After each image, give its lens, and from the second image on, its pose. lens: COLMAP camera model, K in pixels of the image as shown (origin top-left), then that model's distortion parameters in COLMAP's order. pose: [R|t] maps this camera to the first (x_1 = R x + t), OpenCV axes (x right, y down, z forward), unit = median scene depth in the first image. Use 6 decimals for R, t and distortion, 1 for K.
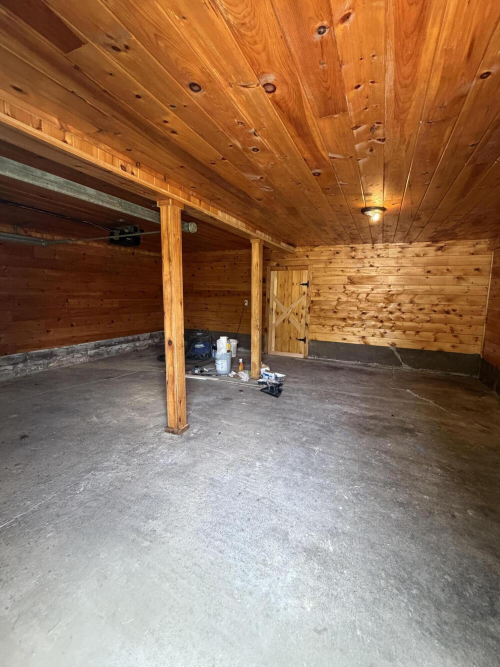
lens RADIAL K [[284.8, 0, 250.0], [0, 284.8, 333.5], [0, 0, 1]] dist [-0.002619, -0.000277]
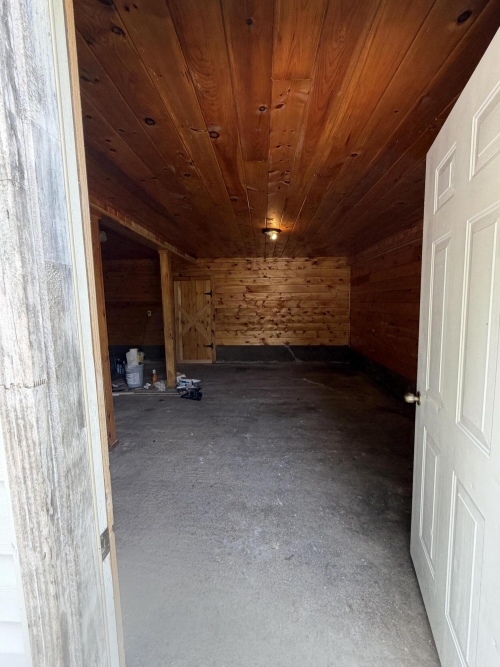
lens RADIAL K [[284.8, 0, 250.0], [0, 284.8, 333.5], [0, 0, 1]] dist [-0.002619, -0.000277]
pose [[0.927887, -0.068258, 0.366561, -0.127475], [0.080651, 0.996569, -0.018581, 0.015773], [-0.364035, 0.046805, 0.930208, -0.072927]]
